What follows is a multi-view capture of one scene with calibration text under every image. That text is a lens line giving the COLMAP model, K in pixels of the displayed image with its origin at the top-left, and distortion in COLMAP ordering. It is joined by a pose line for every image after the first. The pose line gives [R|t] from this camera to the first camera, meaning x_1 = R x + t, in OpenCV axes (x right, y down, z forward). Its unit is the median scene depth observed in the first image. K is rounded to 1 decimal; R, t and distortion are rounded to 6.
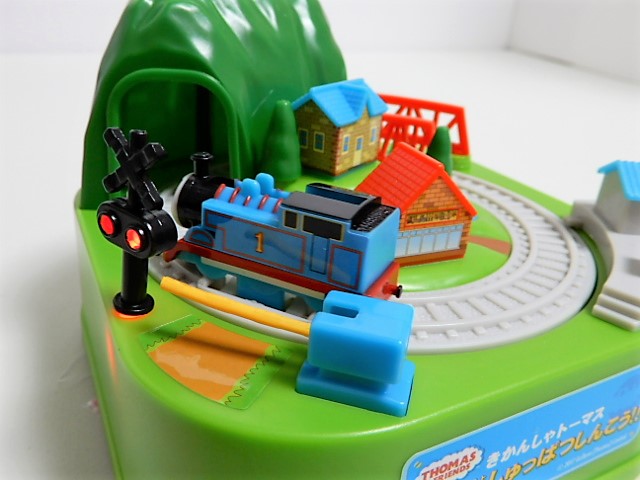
lens RADIAL K [[557.4, 0, 320.0], [0, 557.4, 240.0], [0, 0, 1]] dist [-0.001189, -0.013919]
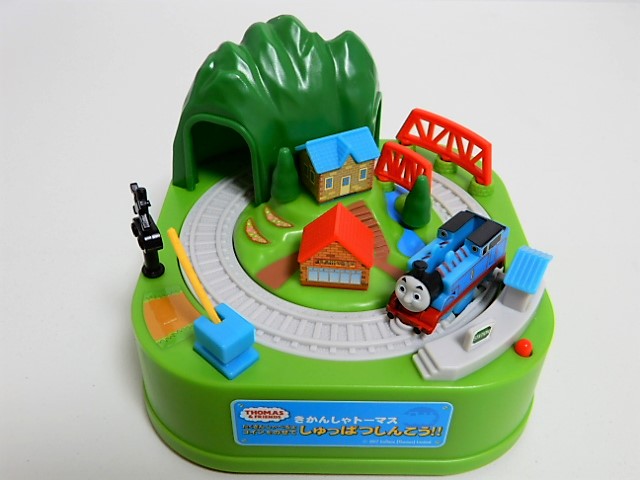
lens RADIAL K [[616.0, 0, 320.0], [0, 616.0, 240.0], [0, 0, 1]] dist [-0.009697, -0.003134]
pose [[0.883750, 0.261335, -0.388188, 0.766369], [-0.166168, 0.950725, 0.261746, -0.507825], [0.437464, -0.166814, 0.883628, -0.439852]]
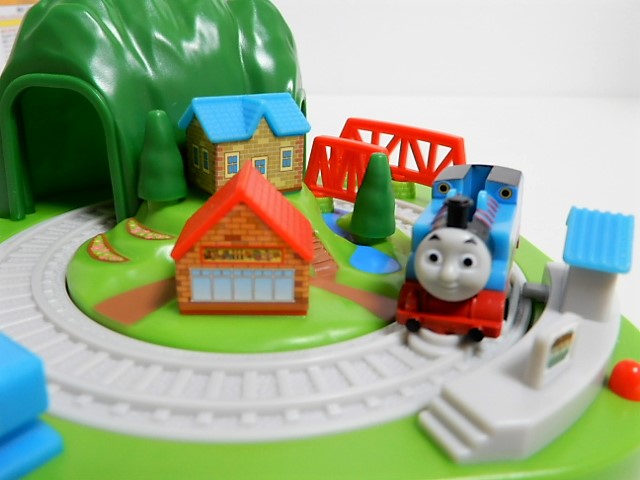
lens RADIAL K [[557.4, 0, 320.0], [0, 557.4, 240.0], [0, 0, 1]] dist [-0.001189, -0.013919]
pose [[0.940418, 0.095810, -0.326243, 0.538277], [-0.123093, 0.990330, -0.063986, -0.024722], [0.316958, 0.100332, 0.943118, 0.300524]]
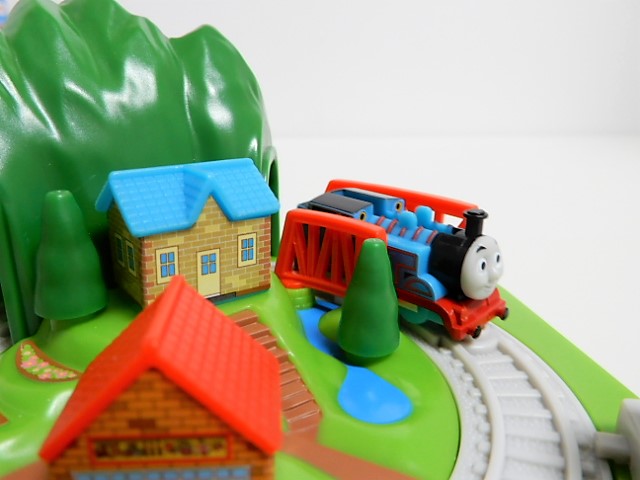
lens RADIAL K [[557.4, 0, 320.0], [0, 557.4, 240.0], [0, 0, 1]] dist [-0.001189, -0.013919]
pose [[0.951059, 0.050101, -0.304919, 0.446840], [-0.094501, 0.986649, -0.132637, -0.157919], [0.294203, 0.154960, 0.943097, 0.567570]]
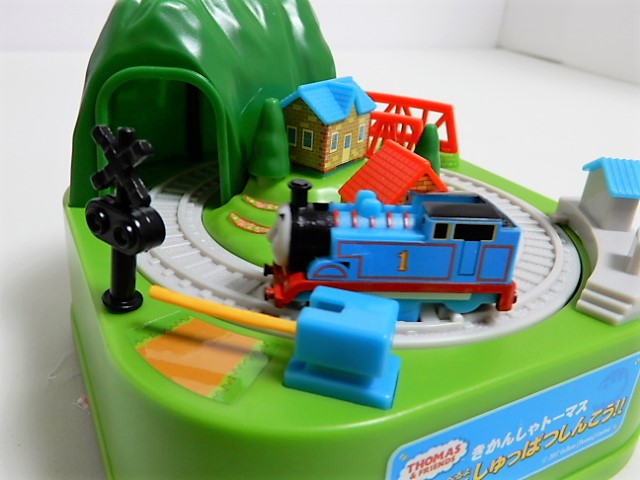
lens RADIAL K [[557.4, 0, 320.0], [0, 557.4, 240.0], [0, 0, 1]] dist [-0.001189, -0.013919]
pose [[0.999921, -0.002769, 0.012301, 0.009017], [0.002737, 0.999993, 0.002607, 0.003403], [-0.012308, -0.002574, 0.999921, -0.009003]]
